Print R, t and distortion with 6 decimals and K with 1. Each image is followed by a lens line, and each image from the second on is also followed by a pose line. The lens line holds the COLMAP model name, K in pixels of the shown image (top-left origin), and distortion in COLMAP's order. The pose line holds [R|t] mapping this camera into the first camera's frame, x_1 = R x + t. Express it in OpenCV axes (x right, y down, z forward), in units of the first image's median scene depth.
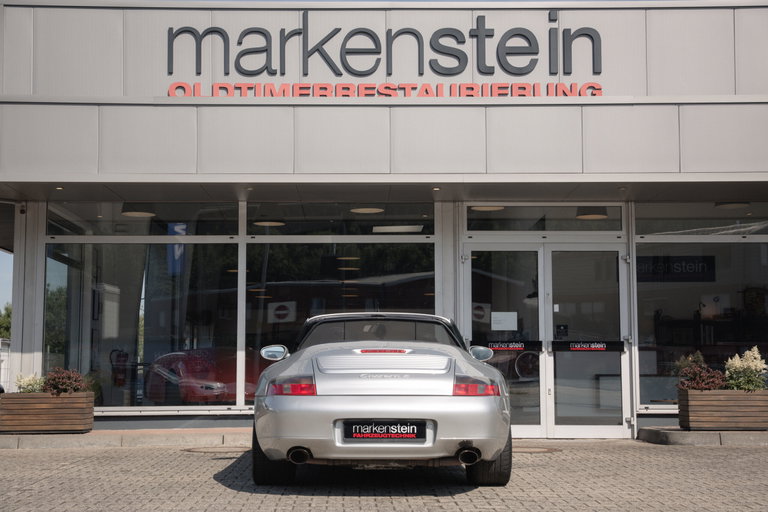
lens RADIAL K [[1279.7, 0, 386.7], [0, 1279.7, 256.9], [0, 0, 1]] dist [0.165529, 0.000000]
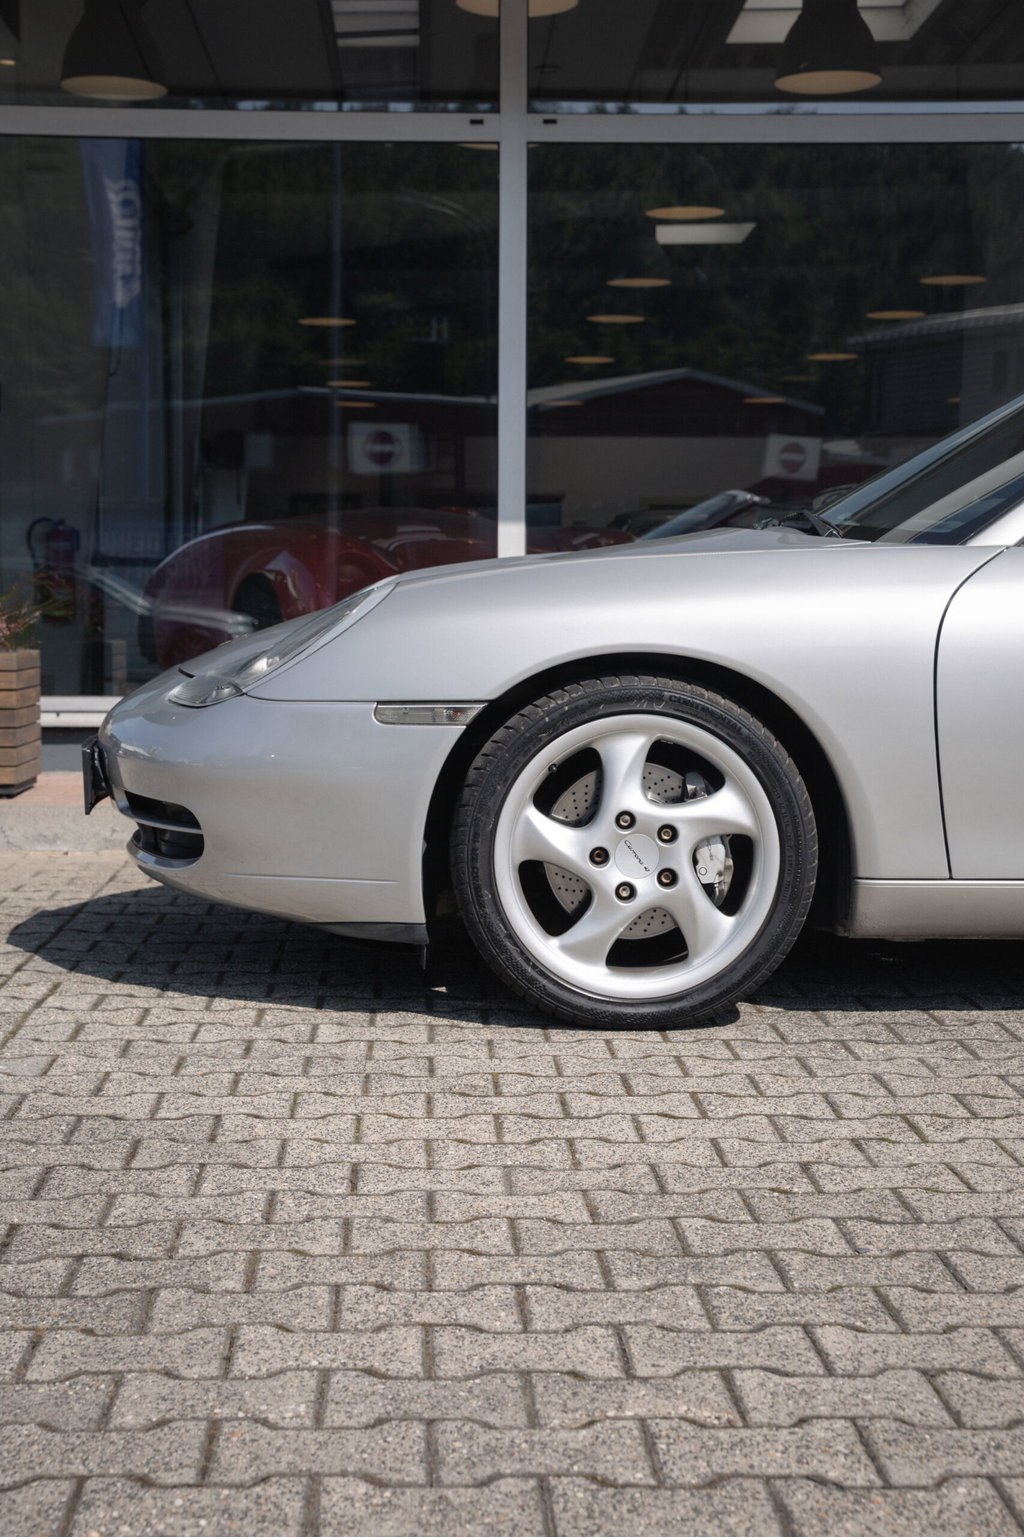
lens RADIAL K [[2492.6, 0, 505.7], [0, 2492.6, 775.3], [0, 0, 1]] dist [0.153925, 0.000000]
pose [[0.999921, 0.000166, 0.012570, -0.121468], [-0.002222, 0.986497, 0.163767, 0.037288], [-0.012373, -0.163782, 0.986419, 0.413720]]
